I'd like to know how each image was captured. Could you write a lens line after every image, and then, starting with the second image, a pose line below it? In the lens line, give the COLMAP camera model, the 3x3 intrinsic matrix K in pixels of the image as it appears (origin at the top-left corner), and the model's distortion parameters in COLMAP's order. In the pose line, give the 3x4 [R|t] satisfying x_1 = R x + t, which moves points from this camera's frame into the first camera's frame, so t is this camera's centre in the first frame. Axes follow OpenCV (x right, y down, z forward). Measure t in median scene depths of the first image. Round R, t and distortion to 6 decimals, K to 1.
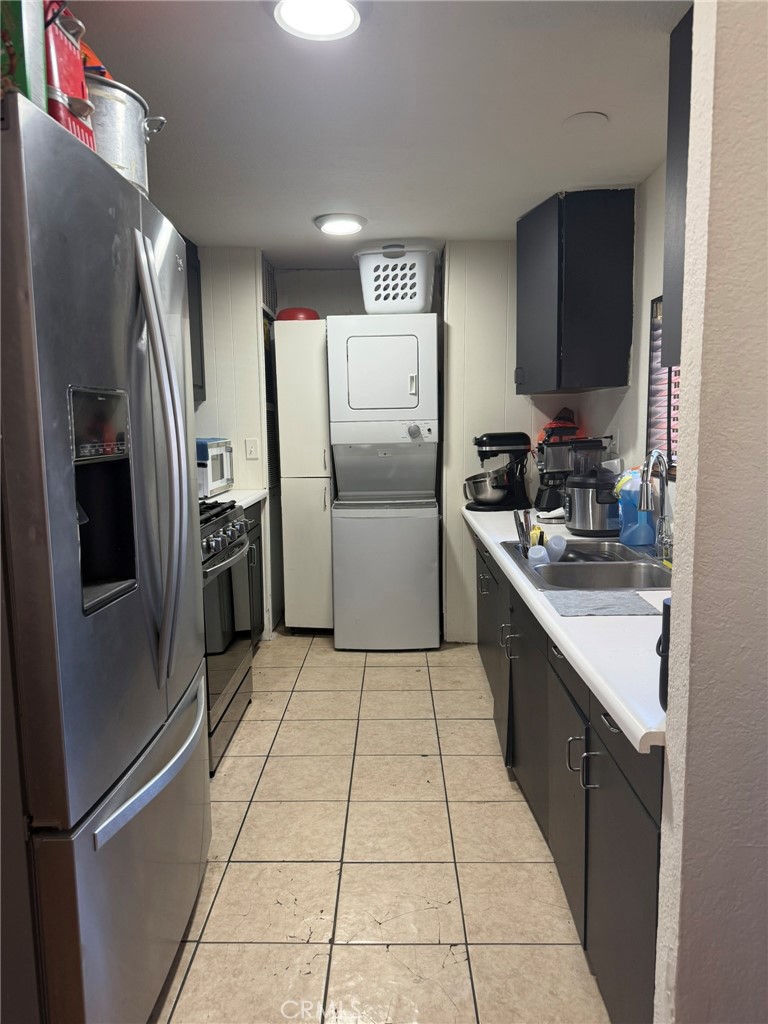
lens RADIAL K [[731.0, 0, 377.5], [0, 731.0, 510.7], [0, 0, 1]] dist [0.056737, -0.067578]
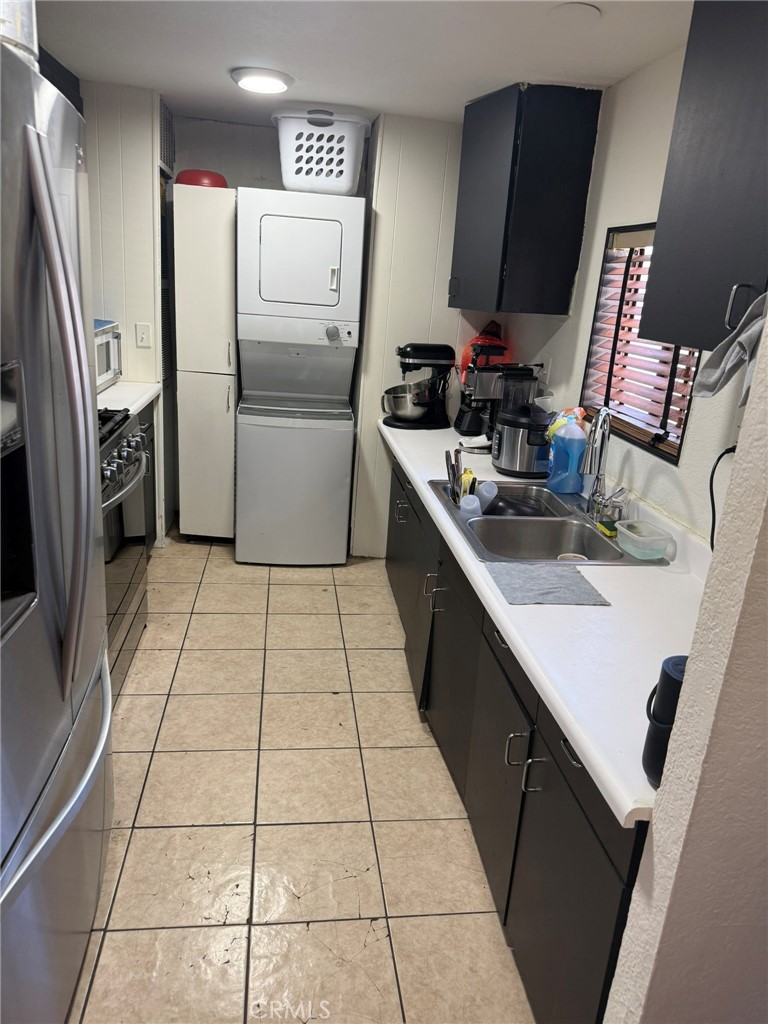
lens RADIAL K [[731.0, 0, 389.0], [0, 731.0, 511.4], [0, 0, 1]] dist [0.056737, -0.067578]
pose [[0.983353, 0.037652, 0.177759, -0.049038], [-0.070343, 0.980896, 0.181368, -0.087827], [-0.167535, -0.190853, 0.967216, 0.088096]]
